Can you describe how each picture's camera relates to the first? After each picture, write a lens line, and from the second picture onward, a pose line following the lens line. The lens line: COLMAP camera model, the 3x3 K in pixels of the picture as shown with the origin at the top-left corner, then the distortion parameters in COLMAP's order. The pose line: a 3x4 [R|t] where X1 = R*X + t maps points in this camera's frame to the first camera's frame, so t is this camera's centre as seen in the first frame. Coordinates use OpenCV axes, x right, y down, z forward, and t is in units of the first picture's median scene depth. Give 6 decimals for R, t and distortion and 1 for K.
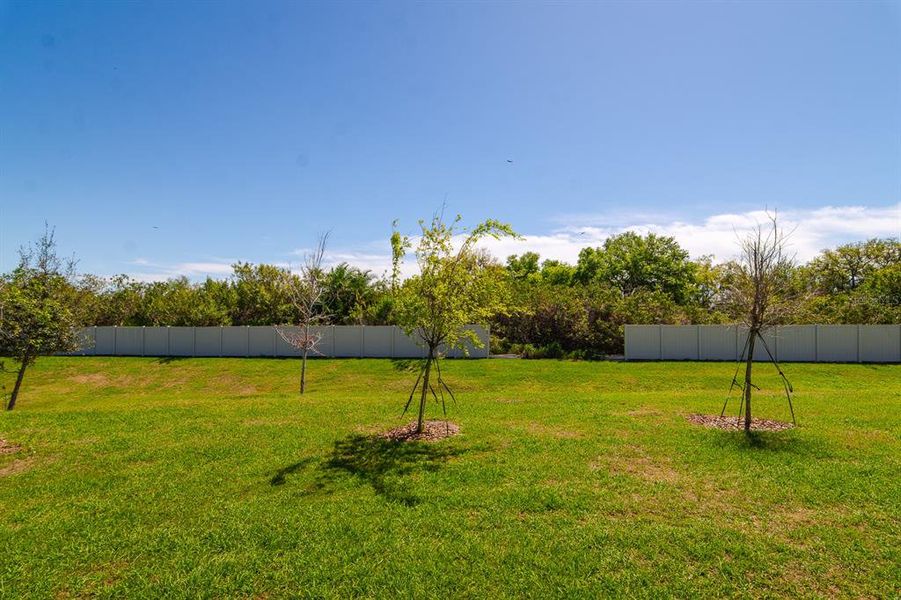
lens RADIAL K [[432.9, 0, 446.3], [0, 432.9, 308.0], [0, 0, 1]] dist [0.002353, -0.000978]
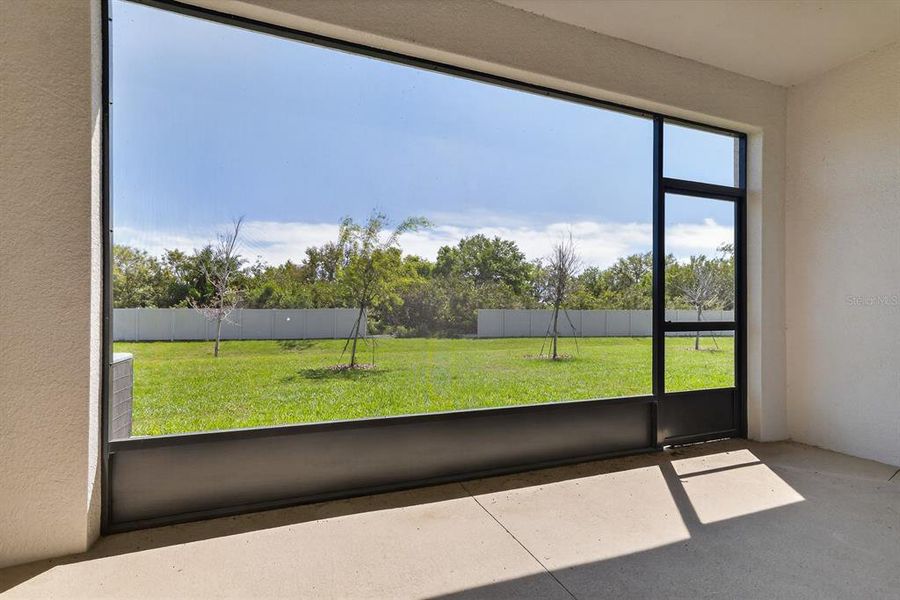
lens RADIAL K [[432.4, 0, 444.7], [0, 432.4, 305.1], [0, 0, 1]] dist [0.002353, -0.000978]
pose [[0.947108, 0.012322, 0.320679, -0.067855], [-0.013860, 0.999901, 0.002514, 0.023809], [-0.320616, -0.006825, 0.947185, -0.125572]]
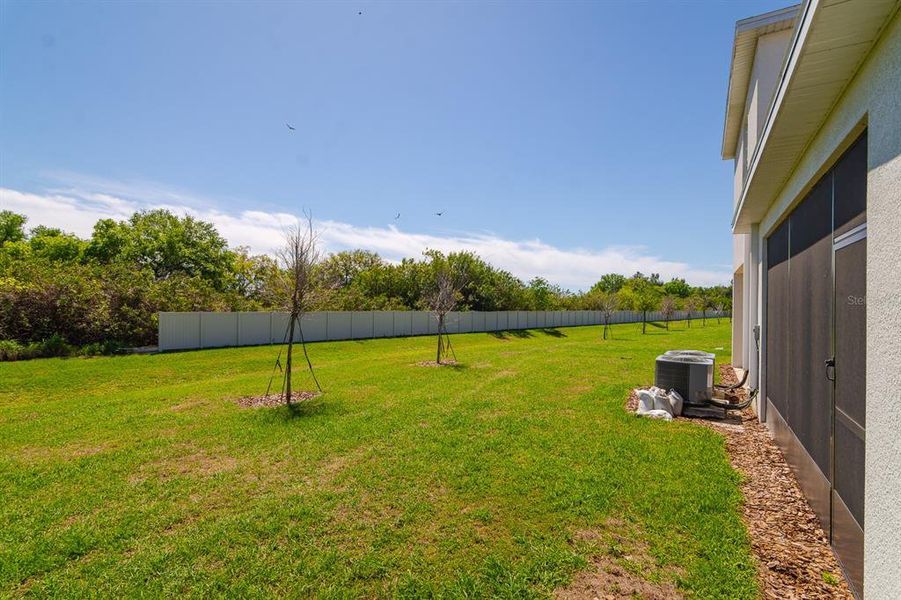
lens RADIAL K [[432.9, 0, 446.7], [0, 432.9, 307.1], [0, 0, 1]] dist [0.002353, -0.000978]
pose [[0.552030, 0.005777, 0.833804, -0.004736], [-0.026675, 0.999587, 0.010735, 0.002884], [-0.833397, -0.028168, 0.551956, 0.013943]]
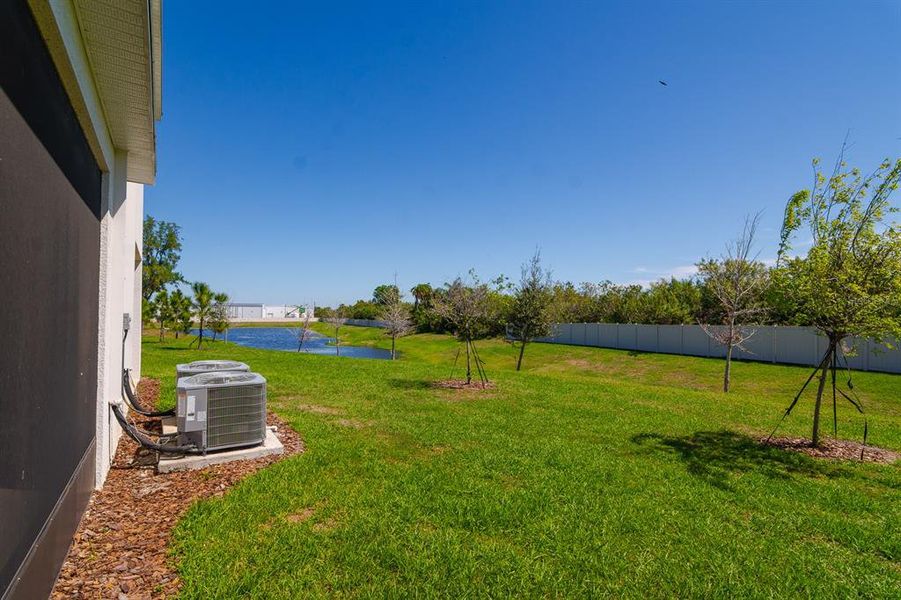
lens RADIAL K [[432.9, 0, 447.1], [0, 432.9, 307.7], [0, 0, 1]] dist [0.002353, -0.000978]
pose [[0.514141, -0.012662, -0.857612, 0.073182], [0.006930, 0.999920, -0.010609, 0.010068], [0.857678, -0.000489, 0.514187, 0.005538]]
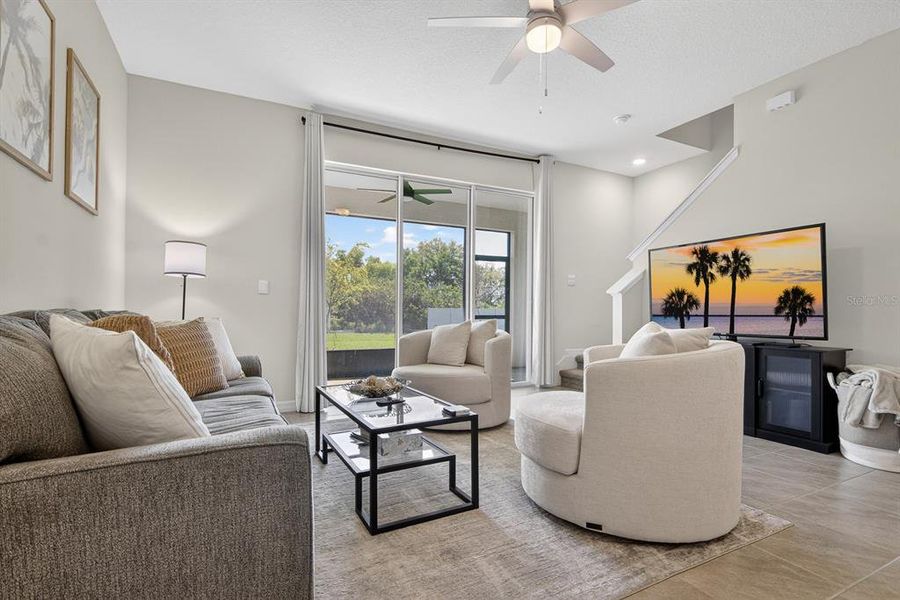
lens RADIAL K [[432.4, 0, 454.2], [0, 432.4, 296.9], [0, 0, 1]] dist [0.002353, -0.000978]
pose [[0.908338, 0.020393, 0.417740, -0.101970], [-0.016173, 0.999776, -0.013640, 0.019409], [-0.417925, 0.005634, 0.908464, -0.314936]]
